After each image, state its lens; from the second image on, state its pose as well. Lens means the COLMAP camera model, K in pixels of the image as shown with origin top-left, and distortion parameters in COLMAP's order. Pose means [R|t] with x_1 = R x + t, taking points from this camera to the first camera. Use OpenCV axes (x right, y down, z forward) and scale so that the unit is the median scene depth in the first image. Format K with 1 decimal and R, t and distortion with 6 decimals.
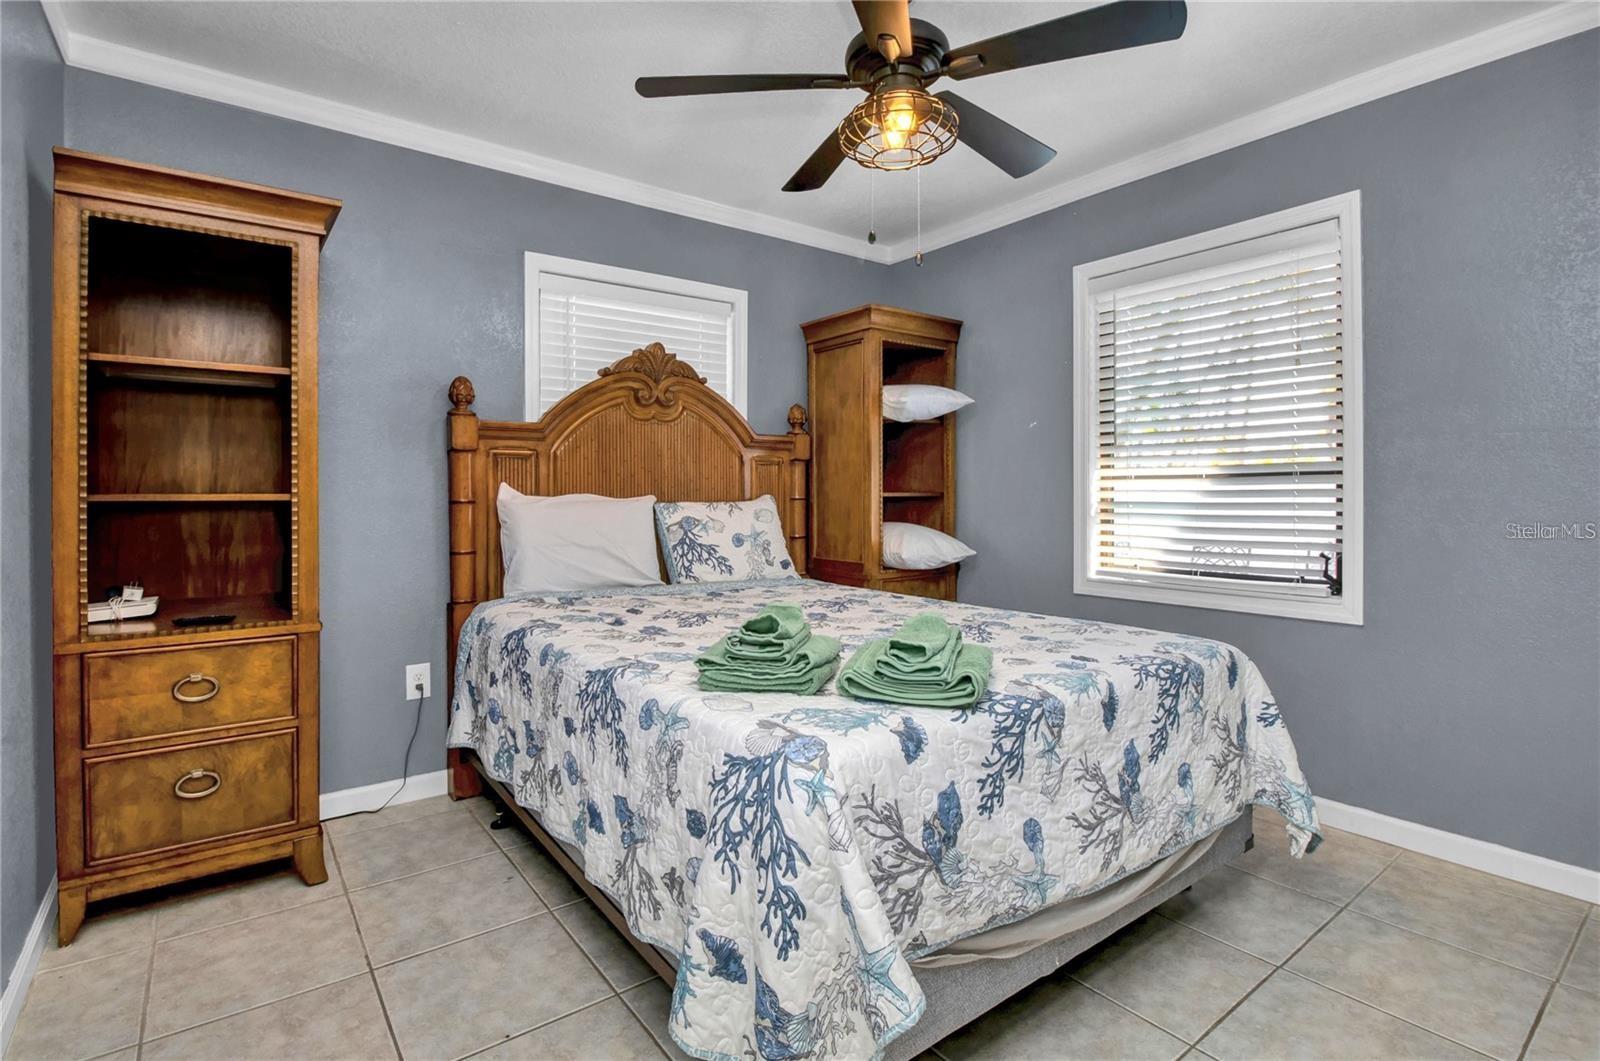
lens RADIAL K [[778.0, 0, 763.6], [0, 778.0, 513.1], [0, 0, 1]] dist [-0.000007, -0.026698]
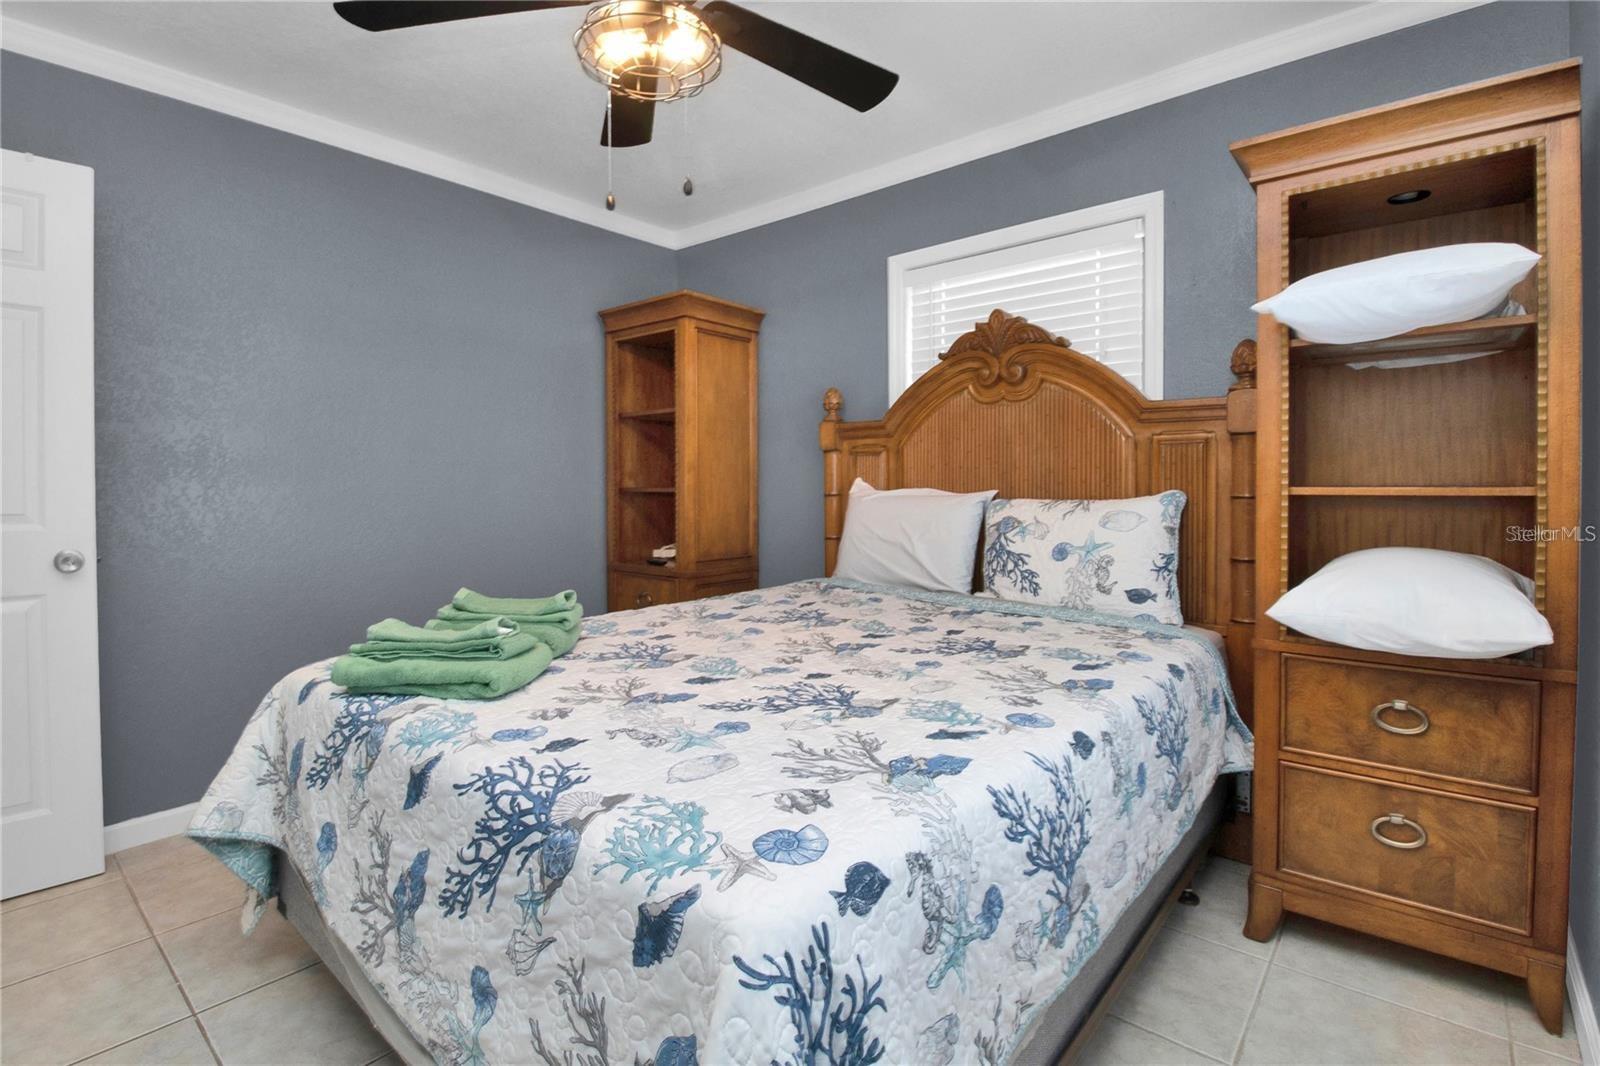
lens RADIAL K [[746.4, 0, 781.5], [0, 746.4, 510.8], [0, 0, 1]] dist [0.001219, -0.013615]
pose [[0.228311, 0.031851, -0.973067, 0.608274], [-0.023938, 0.999346, 0.027094, -0.017141], [0.973294, 0.017107, 0.228924, 0.593718]]
